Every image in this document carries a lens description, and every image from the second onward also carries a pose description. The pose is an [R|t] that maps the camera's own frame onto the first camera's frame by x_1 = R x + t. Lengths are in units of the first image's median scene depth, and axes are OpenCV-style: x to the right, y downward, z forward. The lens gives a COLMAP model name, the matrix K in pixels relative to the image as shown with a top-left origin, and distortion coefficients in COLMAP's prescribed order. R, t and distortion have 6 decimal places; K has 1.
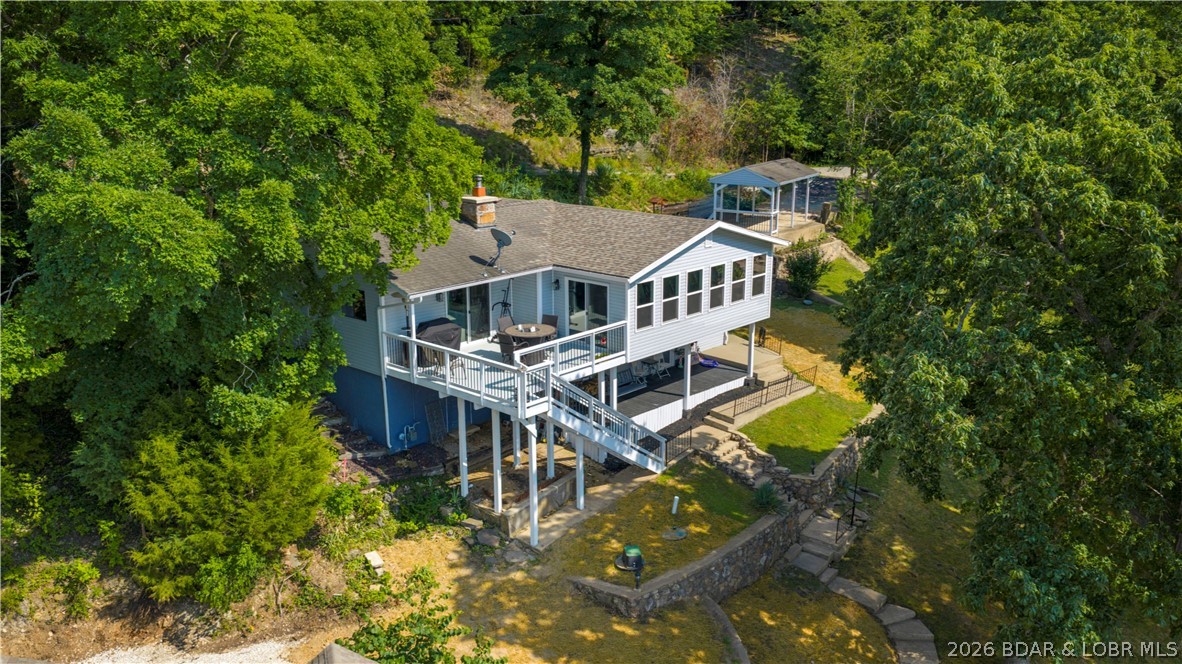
lens RADIAL K [[981.9, 0, 591.0], [0, 981.9, 332.0], [0, 0, 1]] dist [0.016058, 0.001329]
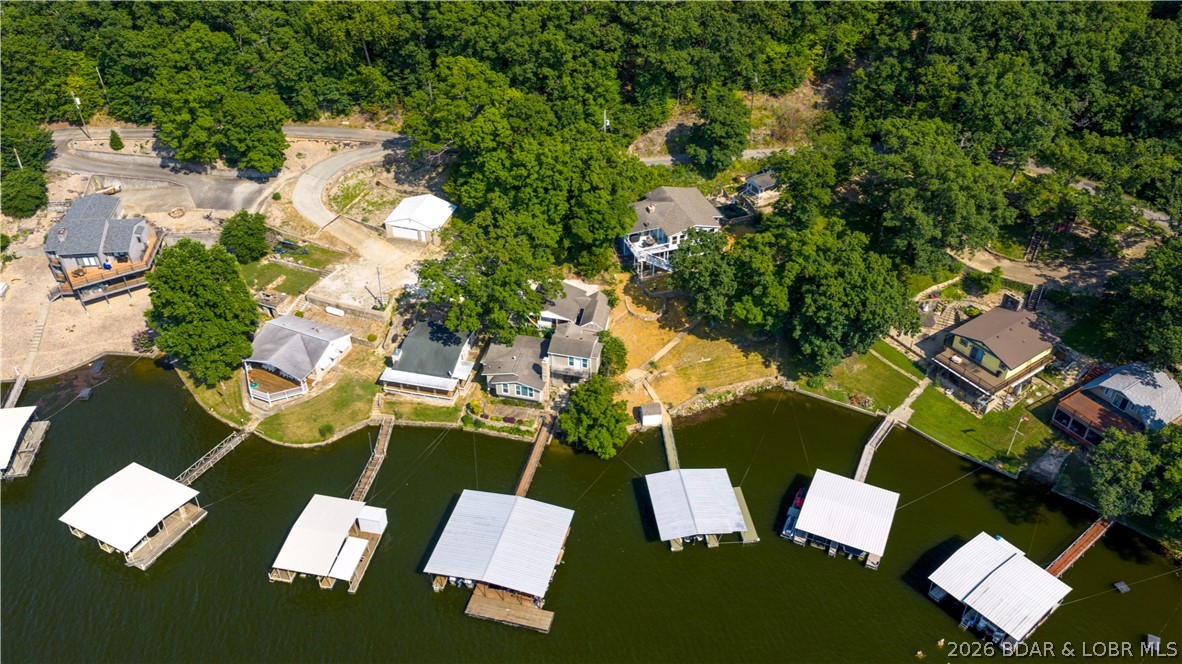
lens RADIAL K [[981.9, 0, 591.0], [0, 981.9, 332.0], [0, 0, 1]] dist [0.016058, 0.001329]
pose [[0.885220, 0.283210, -0.369023, 1.952367], [-0.120113, 0.905563, 0.406852, -1.873364], [0.449398, -0.315829, 0.835640, -4.155420]]
